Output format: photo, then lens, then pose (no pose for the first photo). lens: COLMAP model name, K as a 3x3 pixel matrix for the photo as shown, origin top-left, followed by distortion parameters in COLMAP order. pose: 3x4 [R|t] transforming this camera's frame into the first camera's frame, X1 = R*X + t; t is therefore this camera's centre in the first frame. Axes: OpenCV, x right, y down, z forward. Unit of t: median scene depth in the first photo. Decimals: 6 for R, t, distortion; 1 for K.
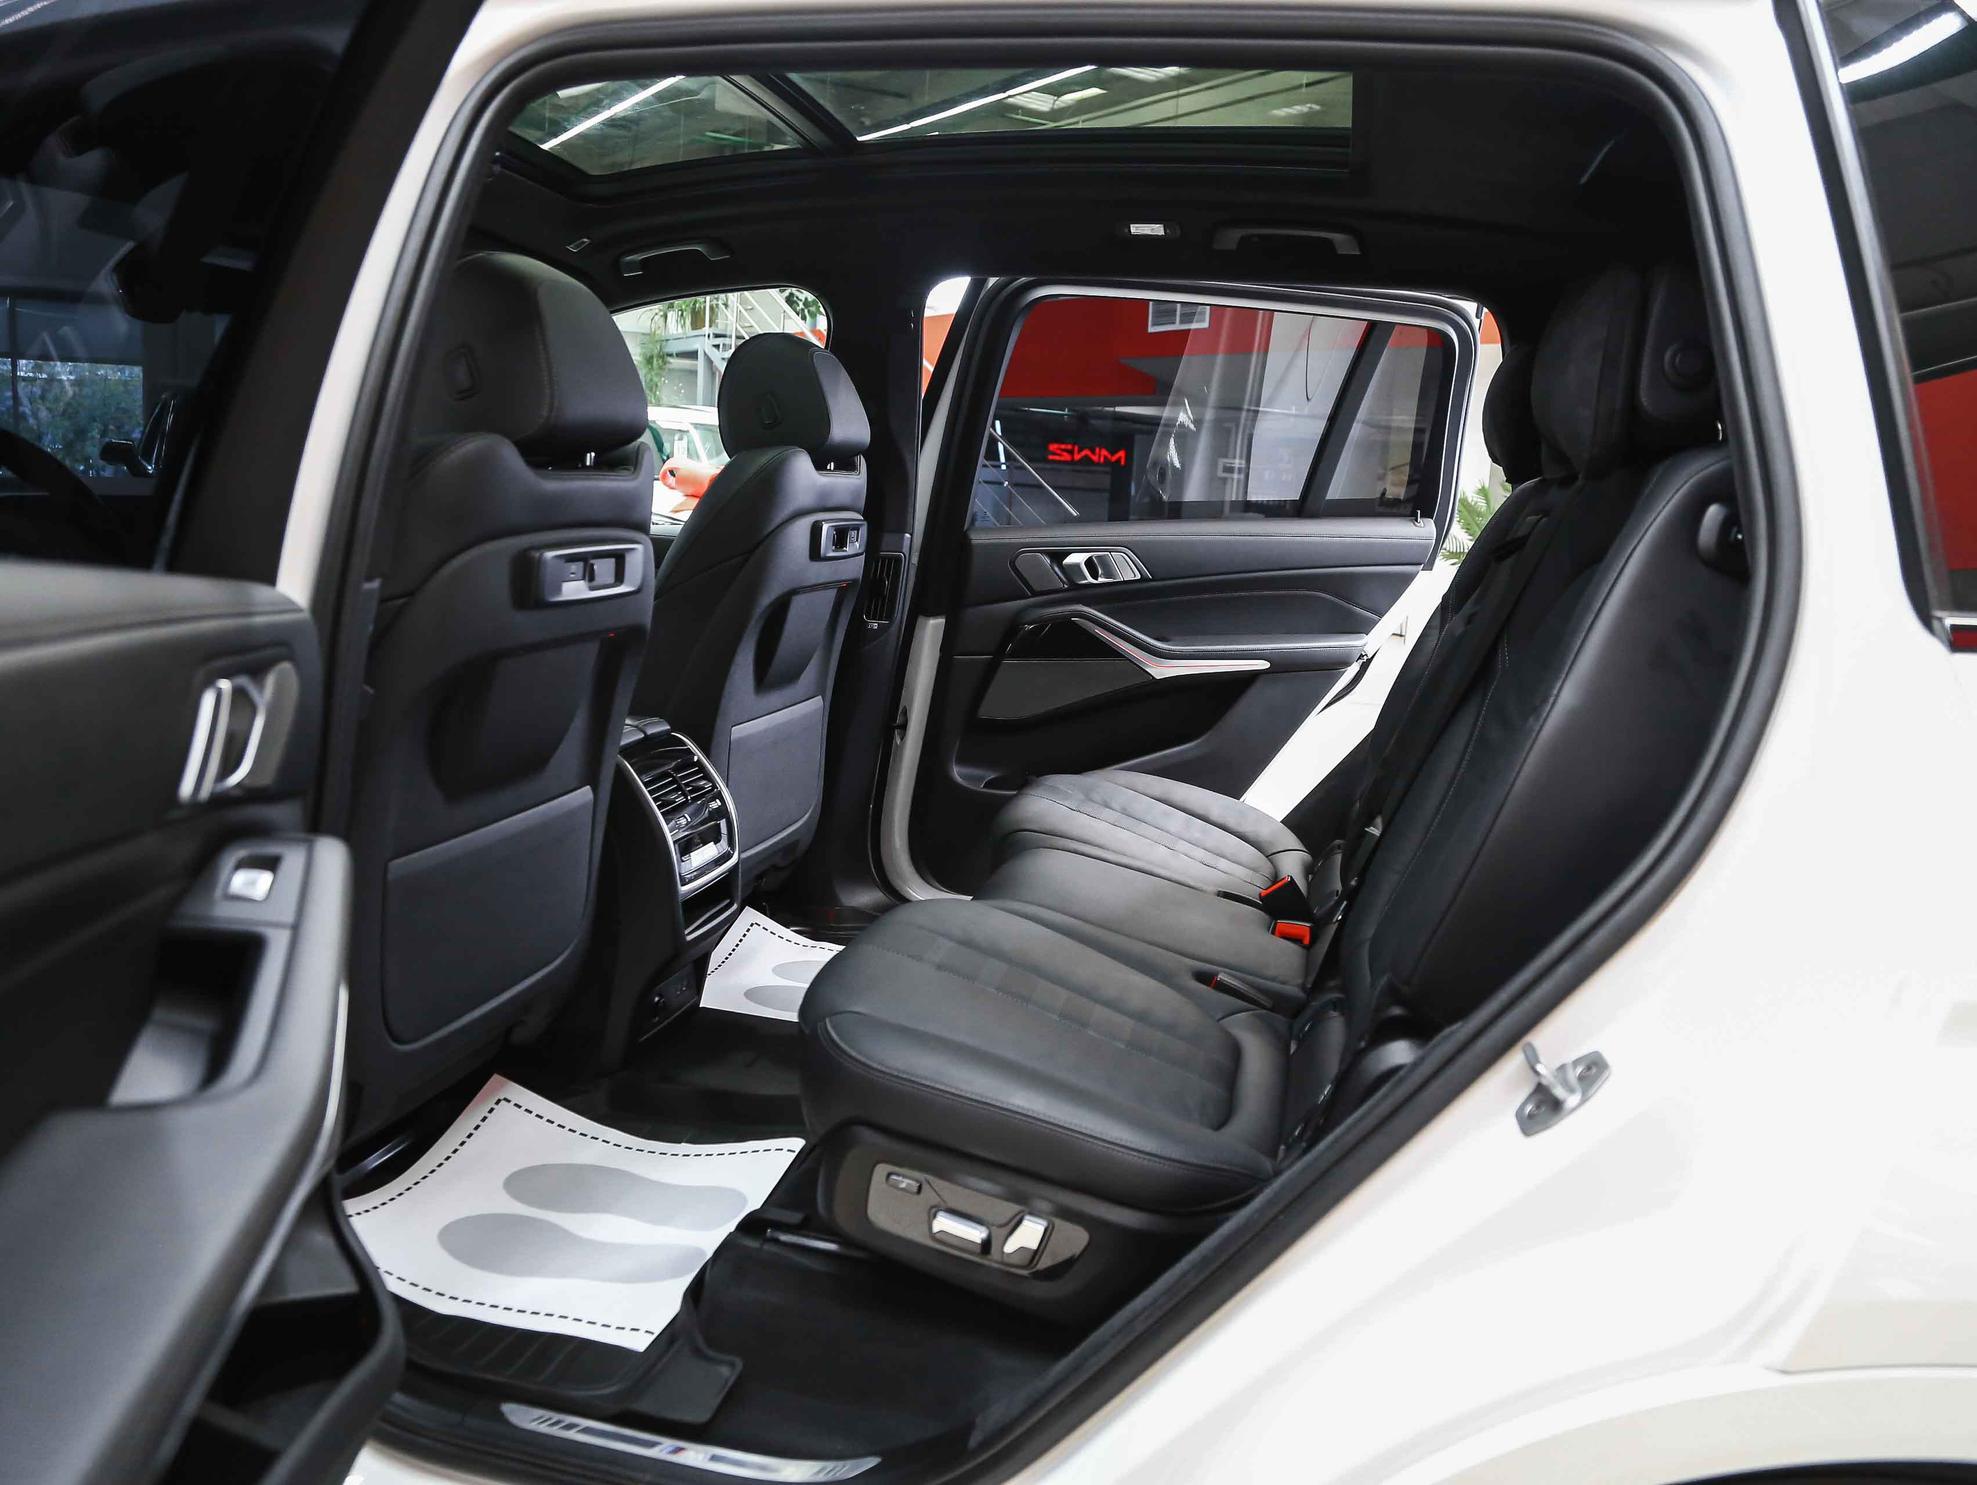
lens RADIAL K [[1551.3, 0, 988.5], [0, 1551.3, 742.5], [0, 0, 1]] dist [-0.129928, 0.125849]
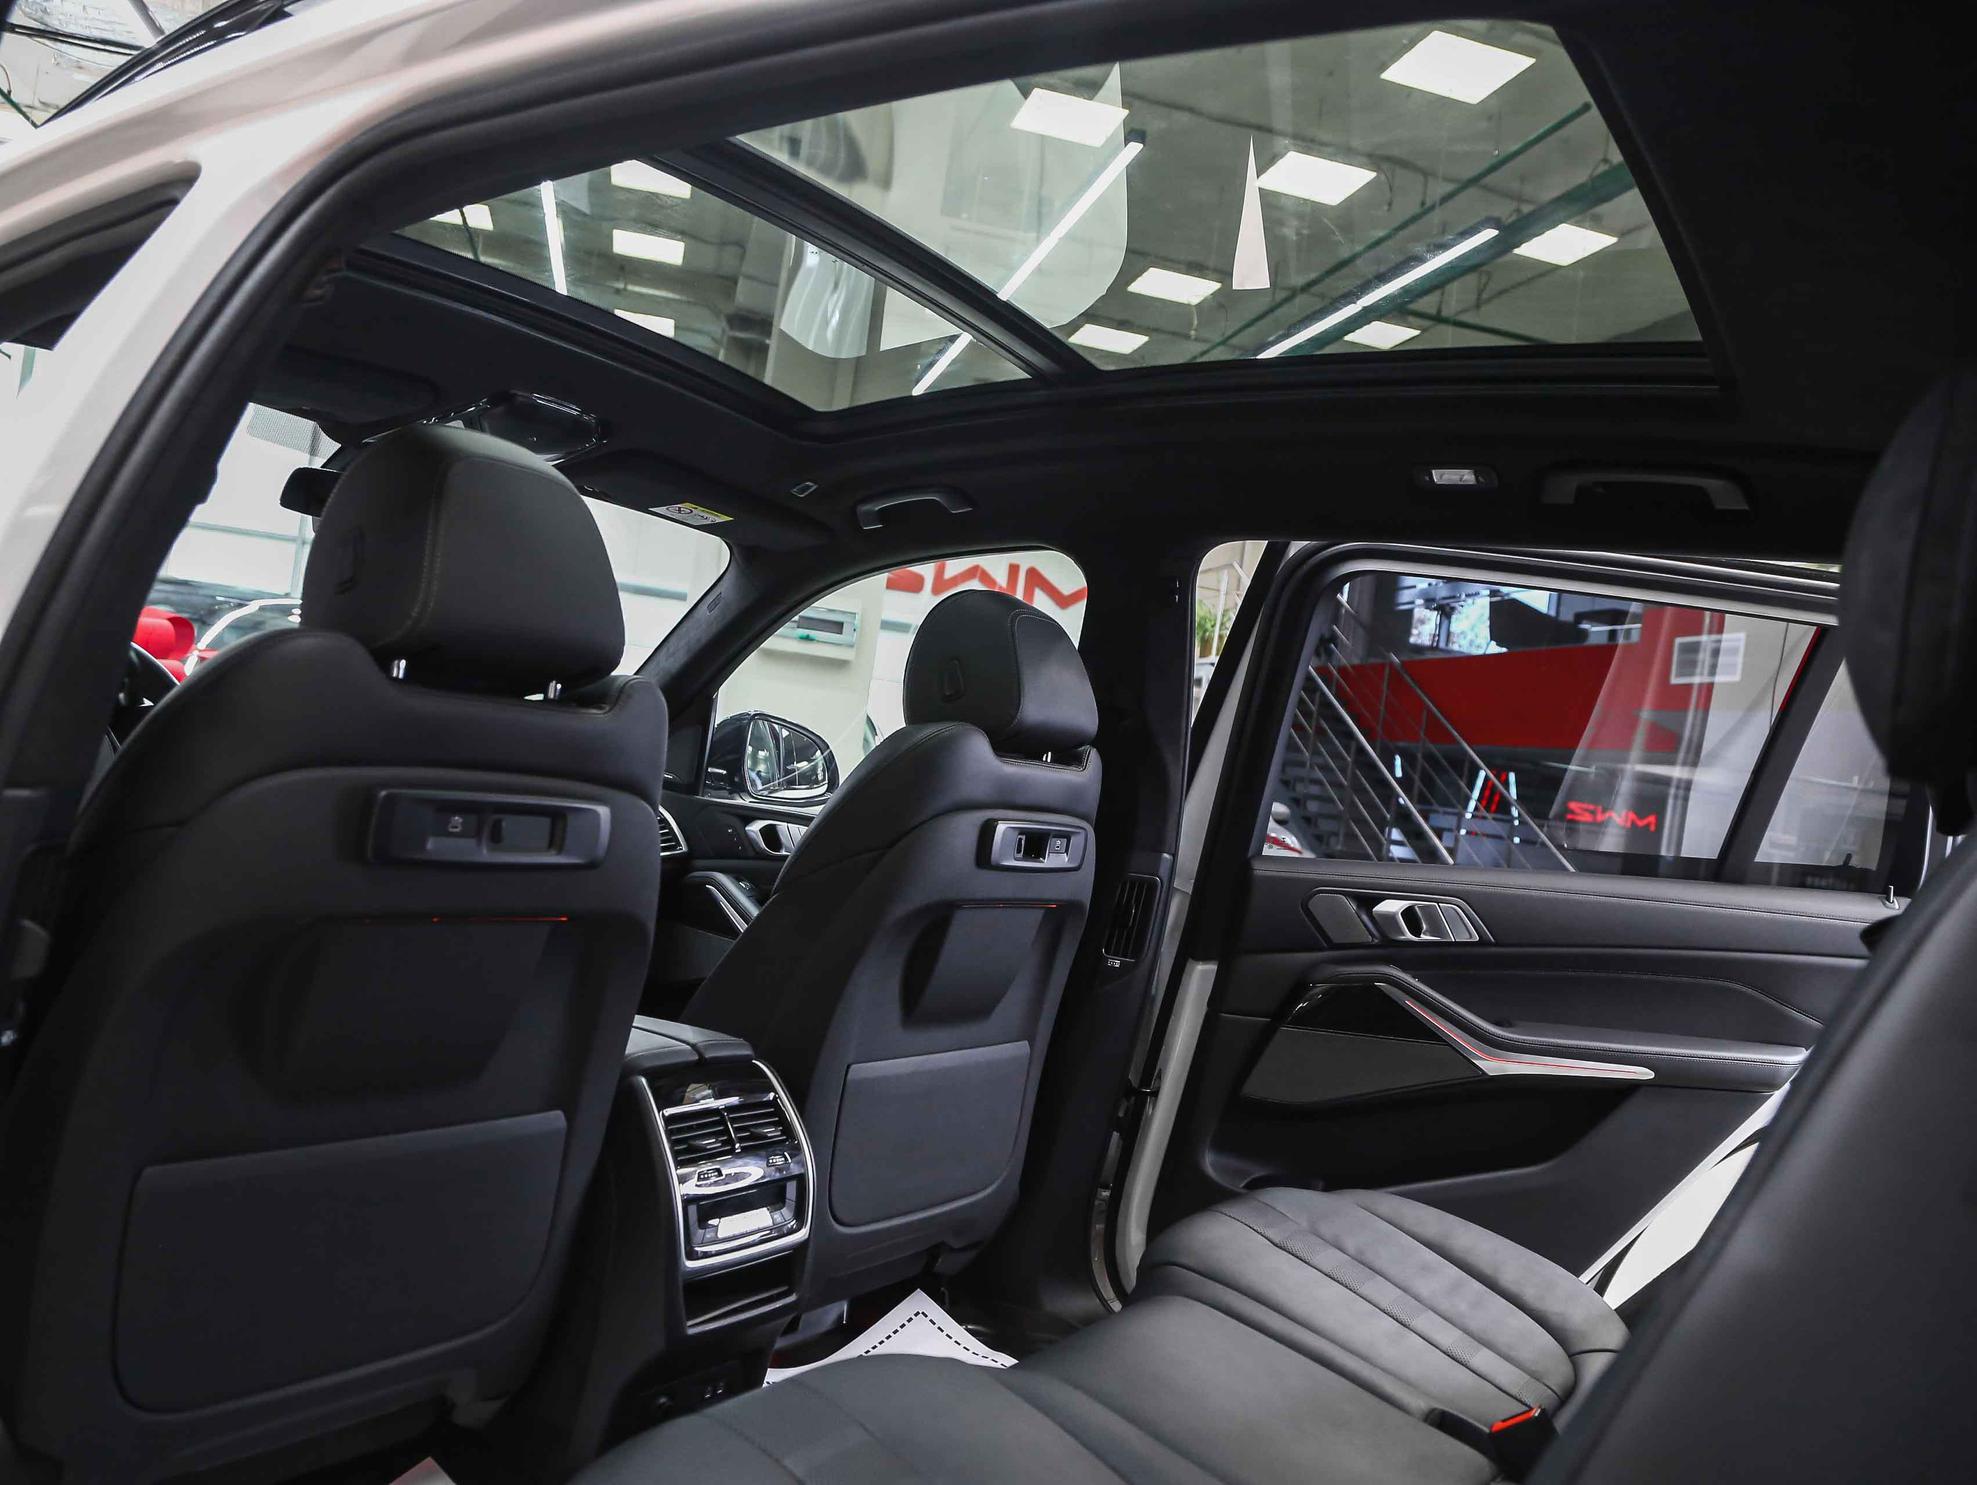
lens RADIAL K [[1551.3, 0, 988.5], [0, 1551.3, 742.5], [0, 0, 1]] dist [-0.129928, 0.125849]
pose [[0.936231, 0.066447, -0.345045, 0.131072], [-0.139671, 0.971424, -0.191905, -0.022835], [0.322433, 0.227861, 0.918758, 0.209684]]
